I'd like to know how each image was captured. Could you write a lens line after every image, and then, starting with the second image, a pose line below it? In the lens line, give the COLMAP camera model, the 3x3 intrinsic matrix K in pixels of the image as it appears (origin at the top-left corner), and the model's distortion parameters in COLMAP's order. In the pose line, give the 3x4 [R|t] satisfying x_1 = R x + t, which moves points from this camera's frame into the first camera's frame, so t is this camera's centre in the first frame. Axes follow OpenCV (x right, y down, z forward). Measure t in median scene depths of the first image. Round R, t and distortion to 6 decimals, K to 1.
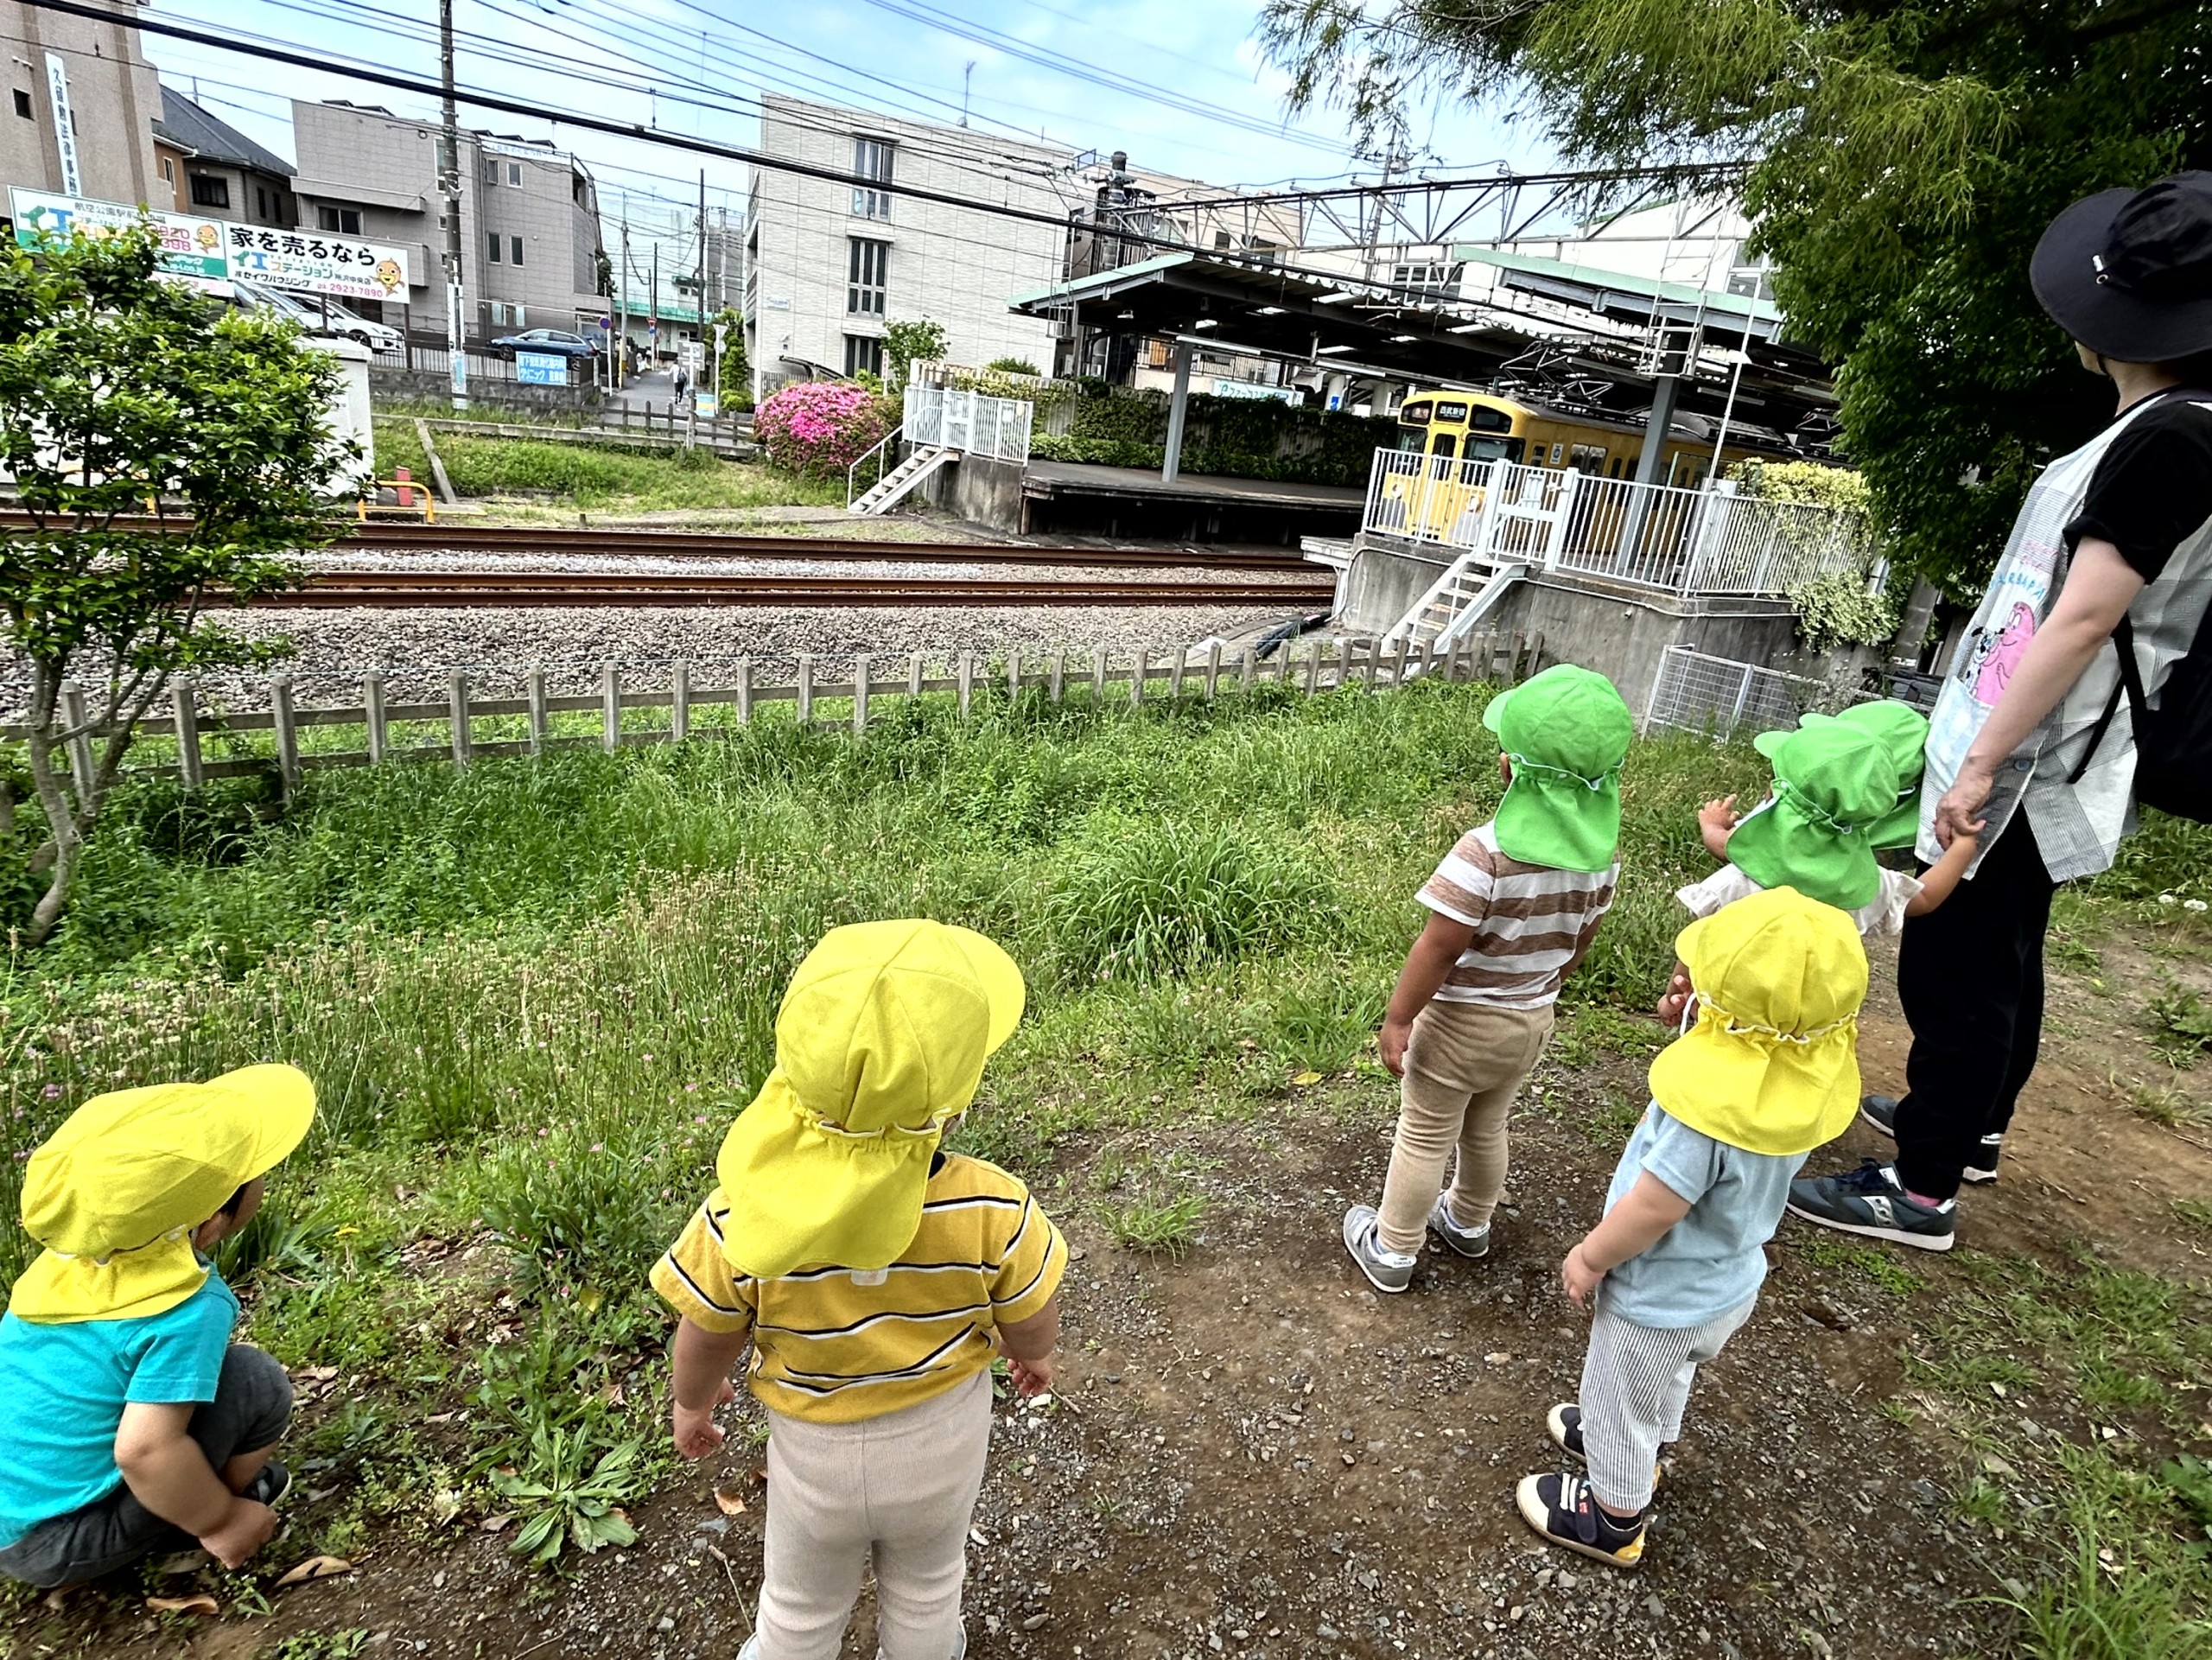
lens RADIAL K [[1237.6, 0, 1106.0], [0, 1237.6, 830.0], [0, 0, 1]] dist [-0.004807, -0.000490]
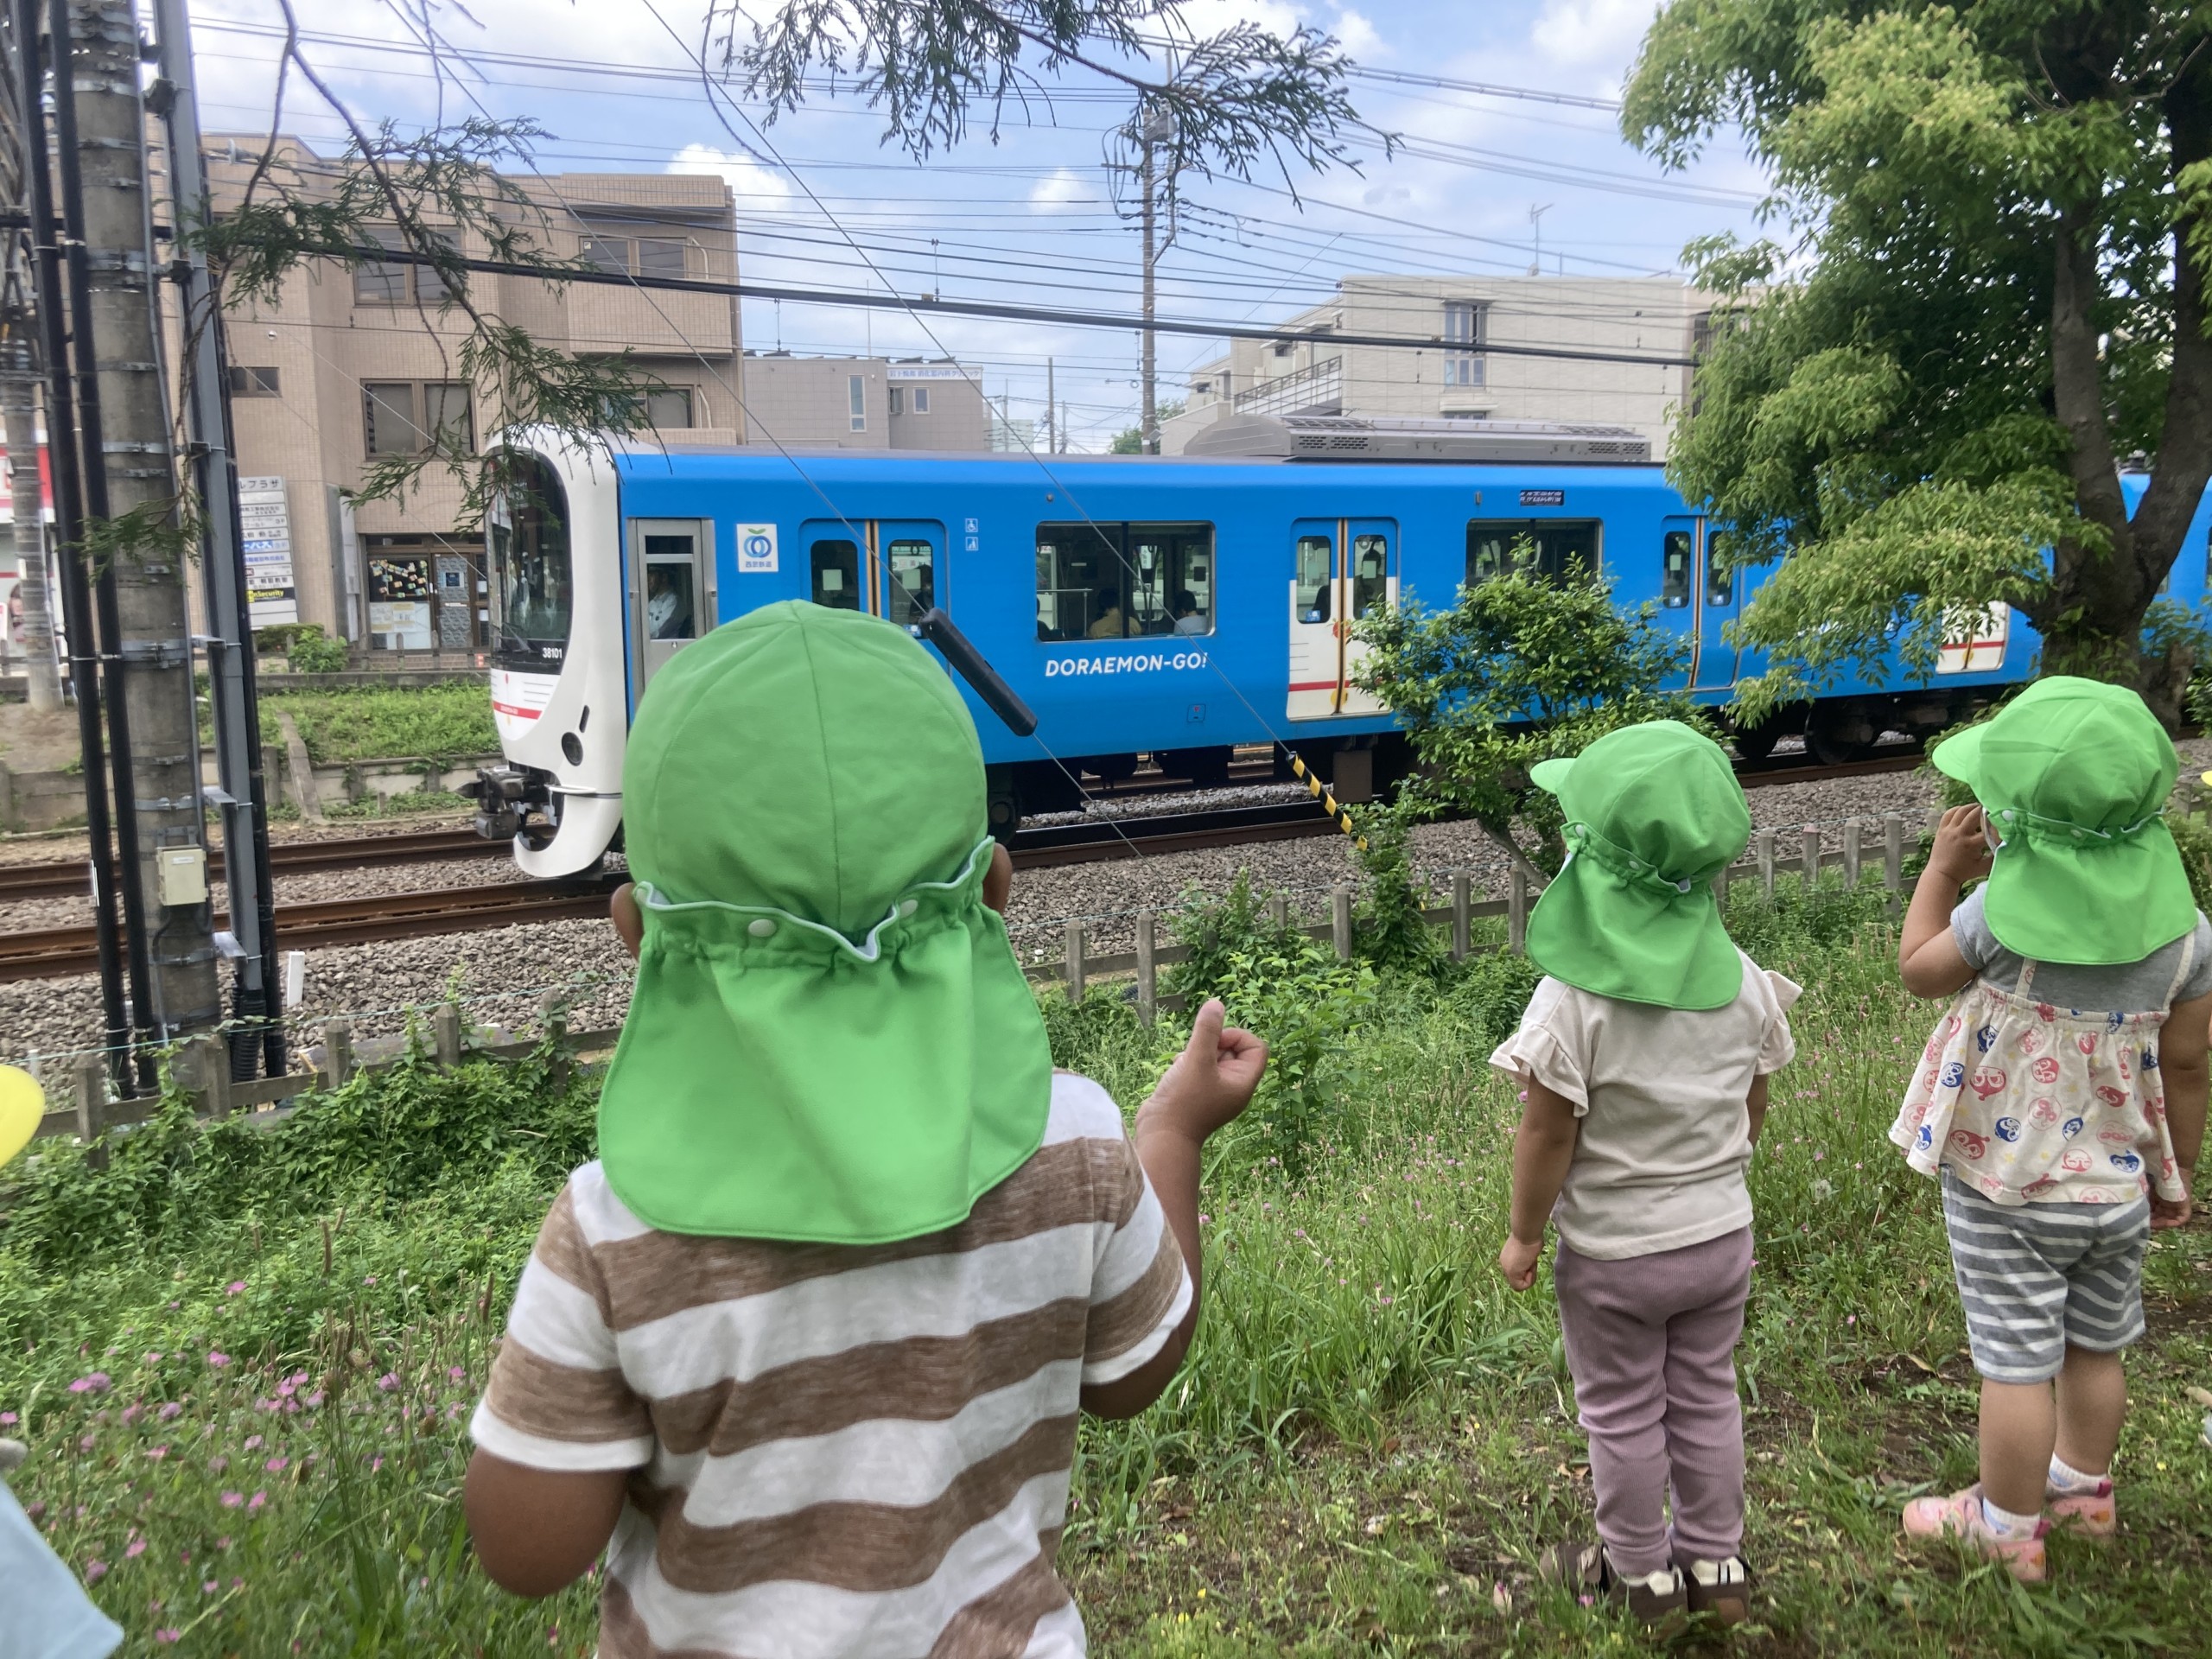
lens RADIAL K [[1796.8, 0, 1106.0], [0, 1796.8, 829.5], [0, 0, 1]] dist [0.008155, 0.004068]
pose [[0.983069, -0.115239, -0.142460, -0.735246], [0.085601, 0.976253, -0.199006, 0.112005], [0.162010, 0.183442, 0.969588, -0.565771]]
